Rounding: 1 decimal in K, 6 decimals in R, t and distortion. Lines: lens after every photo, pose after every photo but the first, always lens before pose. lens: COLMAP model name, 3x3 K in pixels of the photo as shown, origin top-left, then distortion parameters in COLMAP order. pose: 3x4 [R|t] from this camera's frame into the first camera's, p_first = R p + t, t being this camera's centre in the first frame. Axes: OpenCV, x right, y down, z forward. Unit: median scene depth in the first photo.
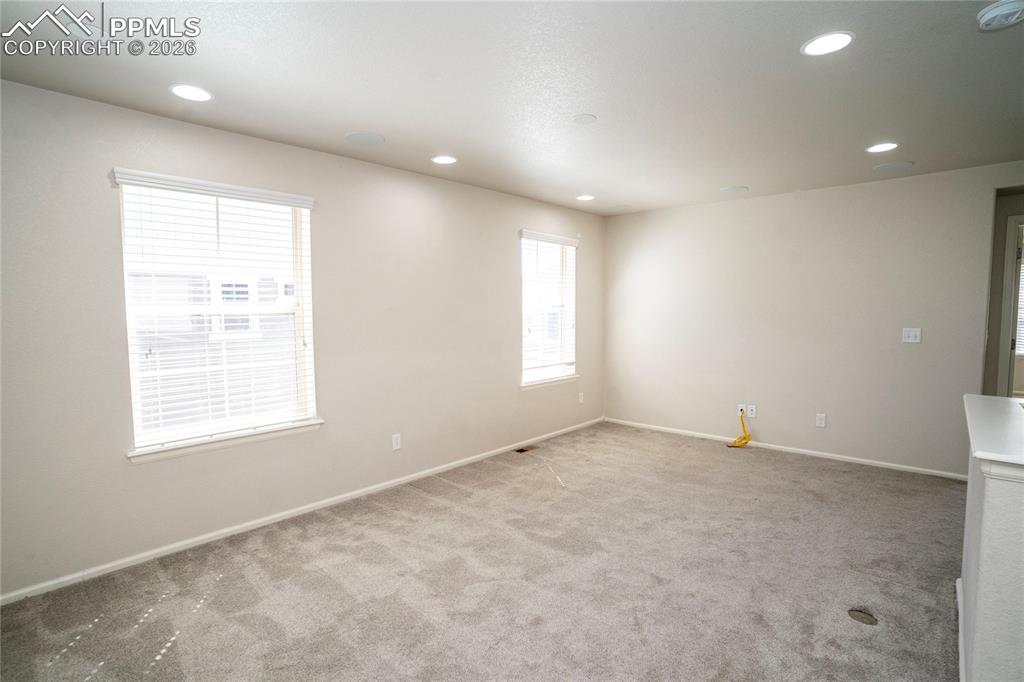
lens RADIAL K [[503.8, 0, 510.8], [0, 503.8, 346.1], [0, 0, 1]] dist [-0.082646, 0.041331]
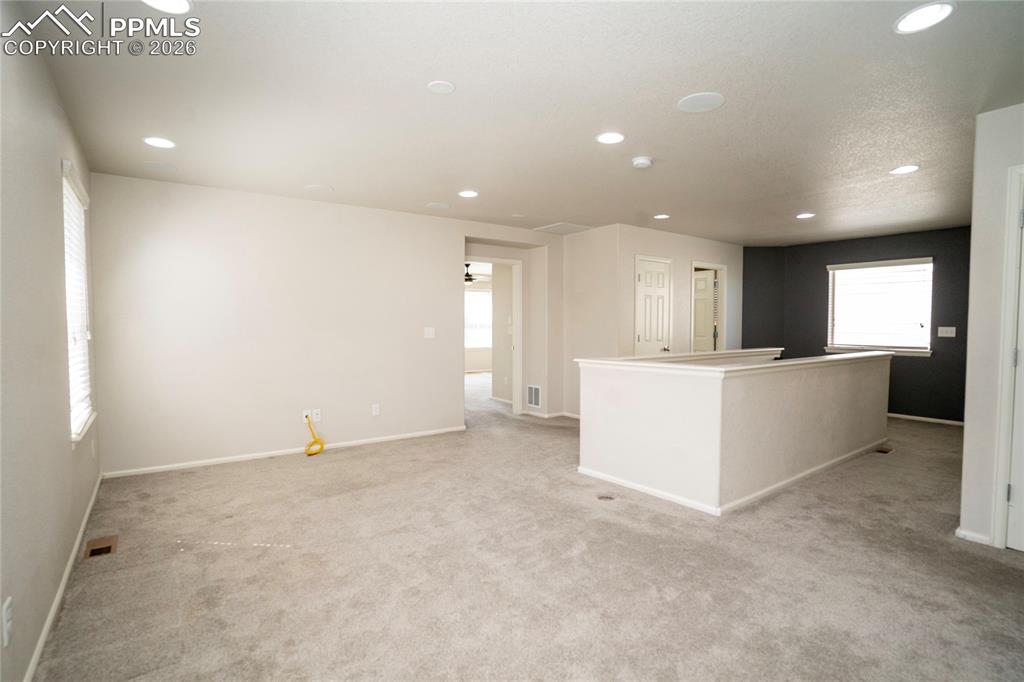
lens RADIAL K [[503.8, 0, 510.8], [0, 503.8, 346.1], [0, 0, 1]] dist [-0.082646, 0.041331]
pose [[0.191276, -0.034901, 0.980916, -0.405248], [0.070535, 0.997273, 0.021729, -0.000236], [-0.978999, 0.065032, 0.193216, 0.420673]]
